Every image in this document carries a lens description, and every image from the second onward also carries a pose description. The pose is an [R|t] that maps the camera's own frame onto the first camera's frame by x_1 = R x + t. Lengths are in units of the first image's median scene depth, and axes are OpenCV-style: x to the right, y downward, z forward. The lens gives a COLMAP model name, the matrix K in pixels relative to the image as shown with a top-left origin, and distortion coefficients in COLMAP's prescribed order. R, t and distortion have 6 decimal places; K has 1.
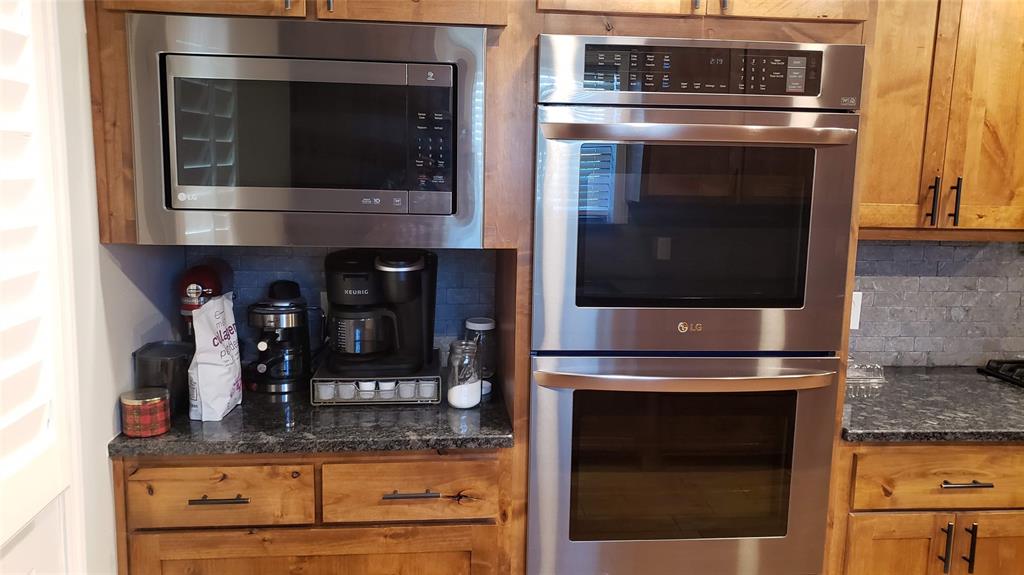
lens RADIAL K [[810.2, 0, 511.1], [0, 810.2, 287.5], [0, 0, 1]] dist [0.016688, 0.005745]
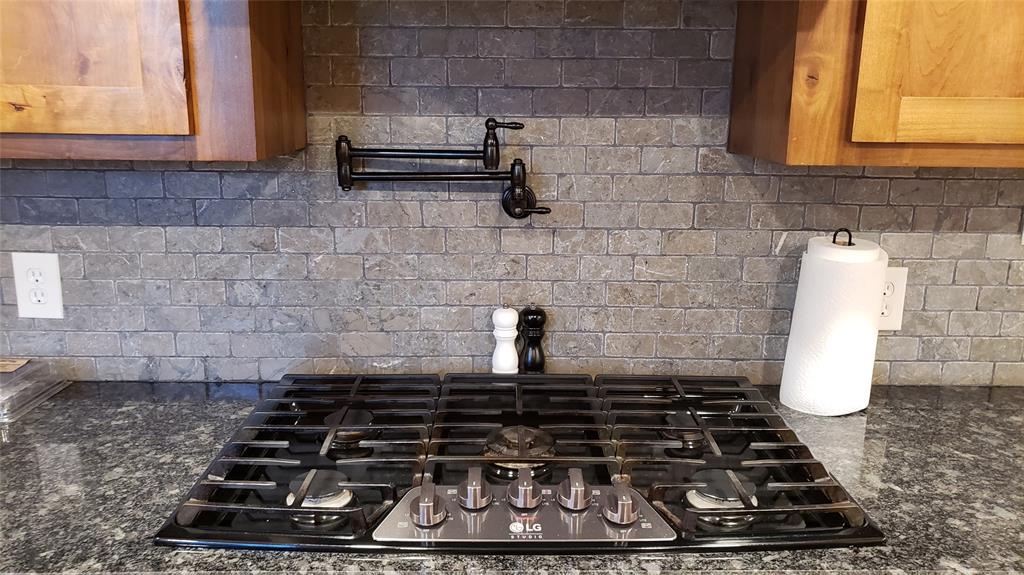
lens RADIAL K [[810.2, 0, 512.3], [0, 810.2, 288.3], [0, 0, 1]] dist [0.016688, 0.005745]
pose [[0.997137, 0.007778, -0.075217, 0.780941], [-0.001669, 0.996717, 0.080944, -0.016499], [0.075600, -0.080587, 0.993876, 0.454529]]
